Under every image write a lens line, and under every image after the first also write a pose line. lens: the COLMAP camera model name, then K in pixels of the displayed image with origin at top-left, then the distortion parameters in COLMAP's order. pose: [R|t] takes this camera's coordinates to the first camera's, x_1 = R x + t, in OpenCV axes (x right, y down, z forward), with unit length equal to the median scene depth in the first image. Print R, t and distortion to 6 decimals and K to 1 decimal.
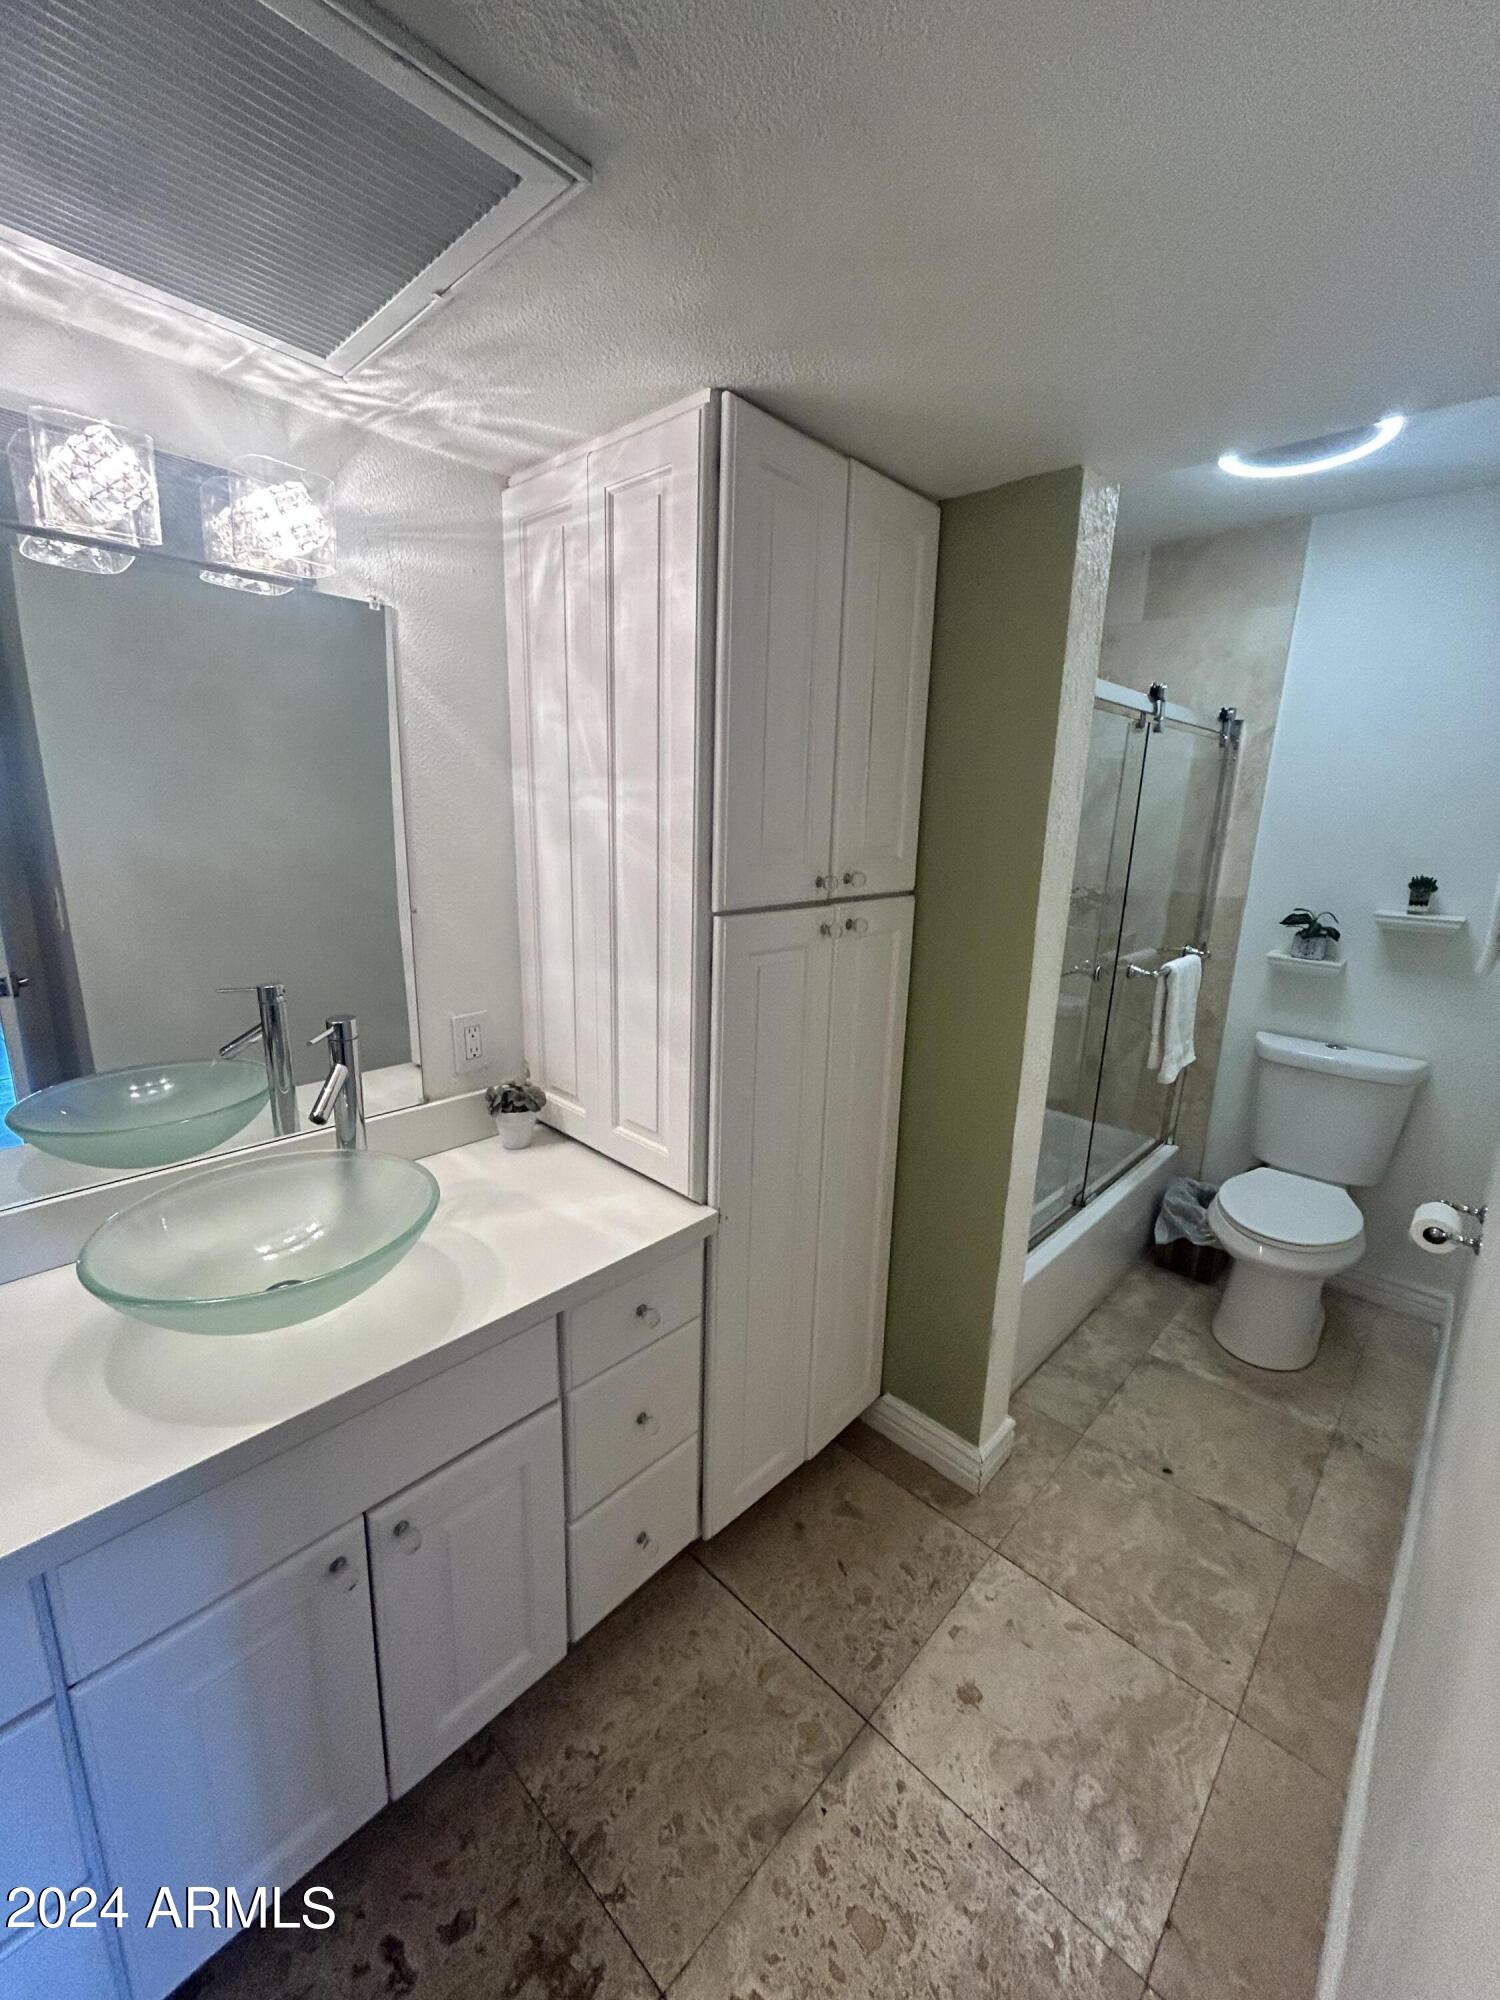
lens RADIAL K [[810.0, 0, 756.4], [0, 810.0, 993.7], [0, 0, 1]] dist [-0.001717, -0.000057]
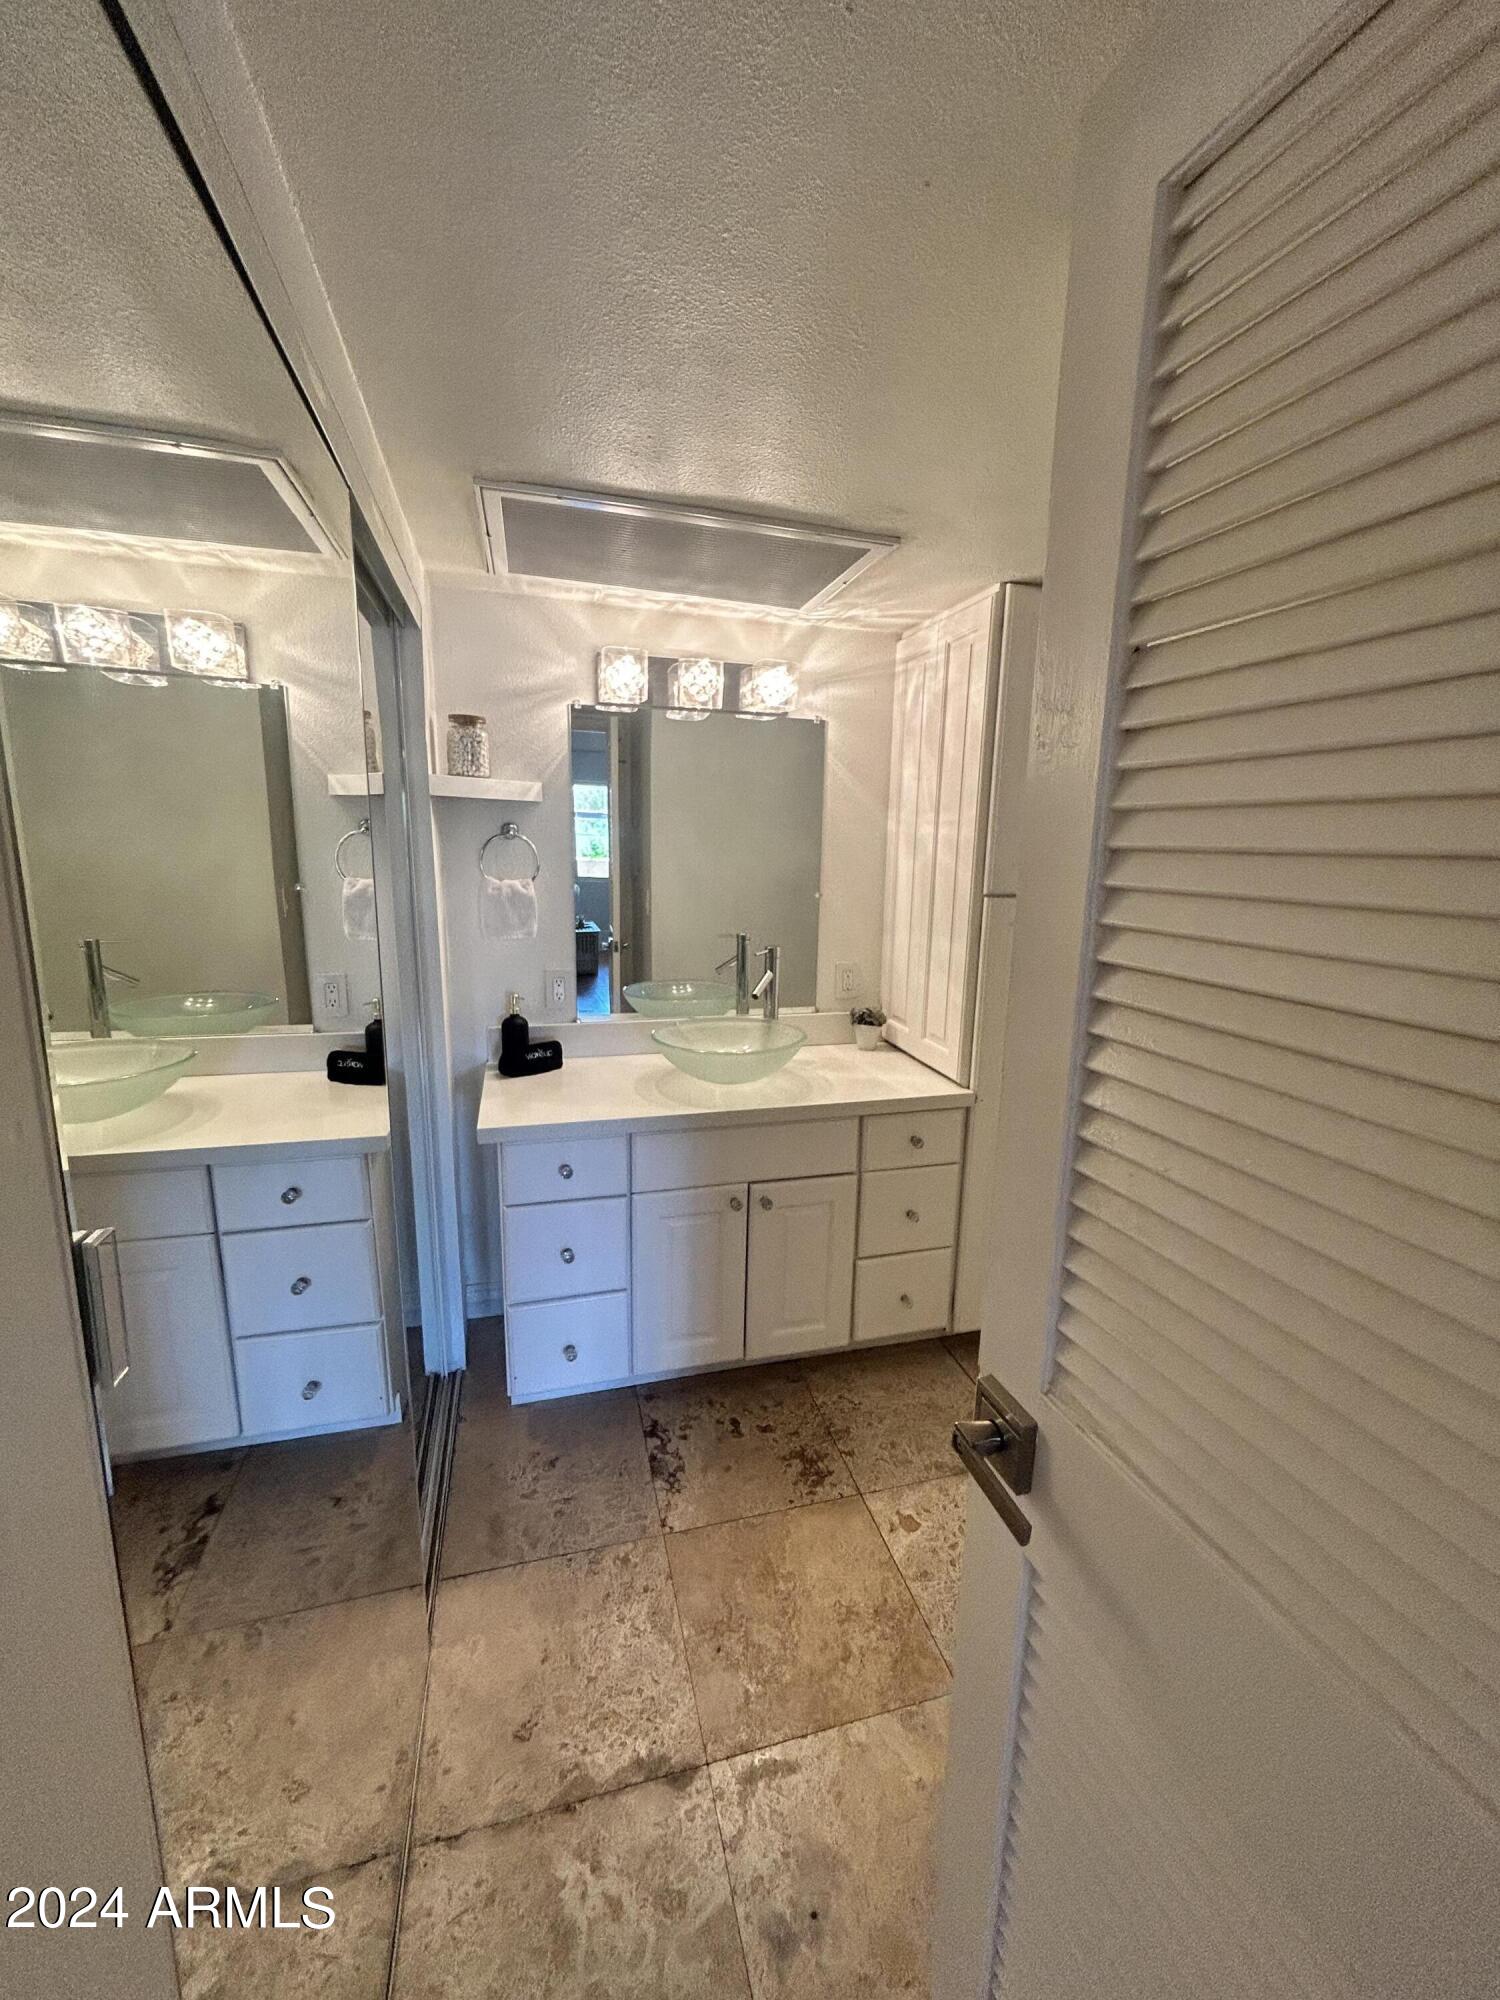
lens RADIAL K [[810.0, 0, 754.5], [0, 810.0, 998.1], [0, 0, 1]] dist [-0.001717, -0.000057]
pose [[0.850344, 0.089855, -0.518498, 0.398159], [-0.116017, 0.993081, -0.018170, 0.178598], [0.513278, 0.075605, 0.854886, -0.559300]]
